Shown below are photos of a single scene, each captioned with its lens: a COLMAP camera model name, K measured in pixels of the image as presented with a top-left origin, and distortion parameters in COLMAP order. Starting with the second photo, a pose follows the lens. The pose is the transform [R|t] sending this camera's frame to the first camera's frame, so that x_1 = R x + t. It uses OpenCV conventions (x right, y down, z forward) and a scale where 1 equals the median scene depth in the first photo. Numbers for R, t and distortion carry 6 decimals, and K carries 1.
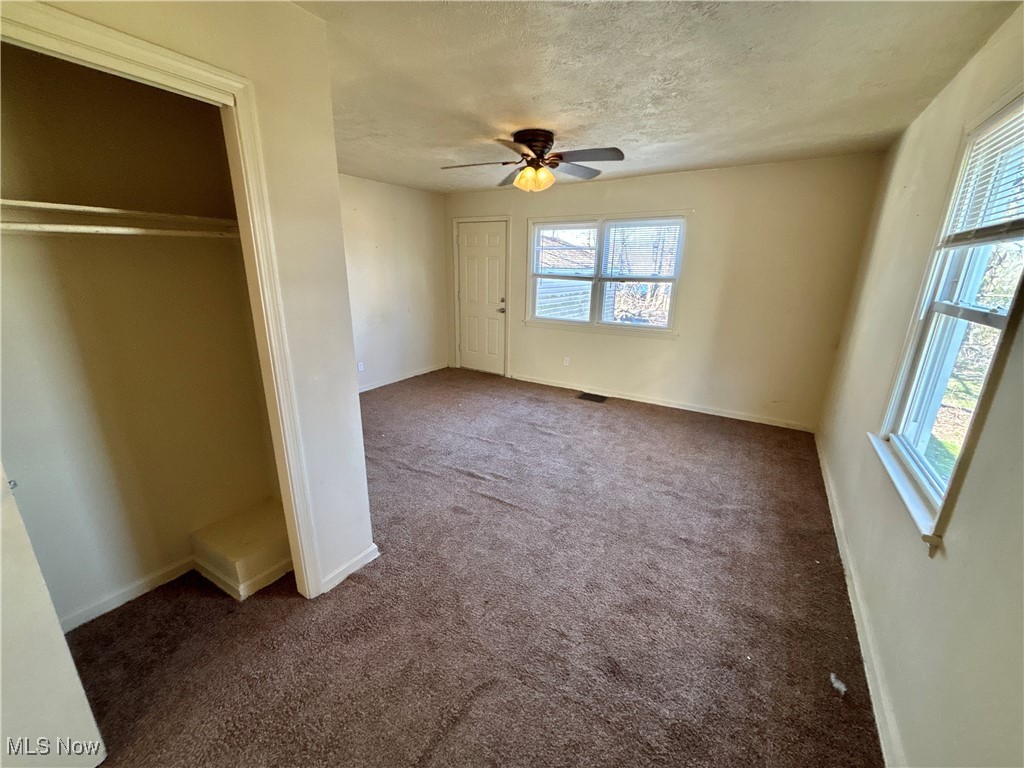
lens RADIAL K [[404.9, 0, 511.1], [0, 404.9, 385.4], [0, 0, 1]] dist [-0.000156, -0.000255]
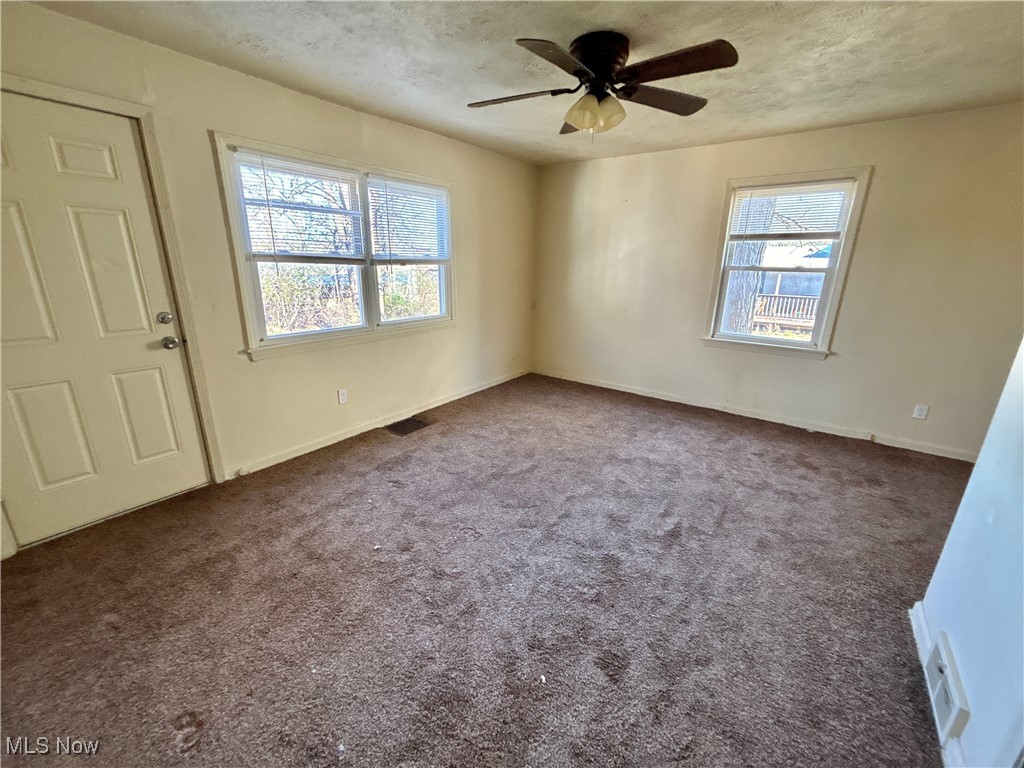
lens RADIAL K [[404.9, 0, 513.2], [0, 404.9, 378.0], [0, 0, 1]] dist [-0.000156, -0.000255]
pose [[0.079258, -0.286234, 0.954876, -0.493451], [0.267589, 0.928842, 0.256219, -0.201243], [-0.960268, 0.235207, 0.150212, 0.747436]]
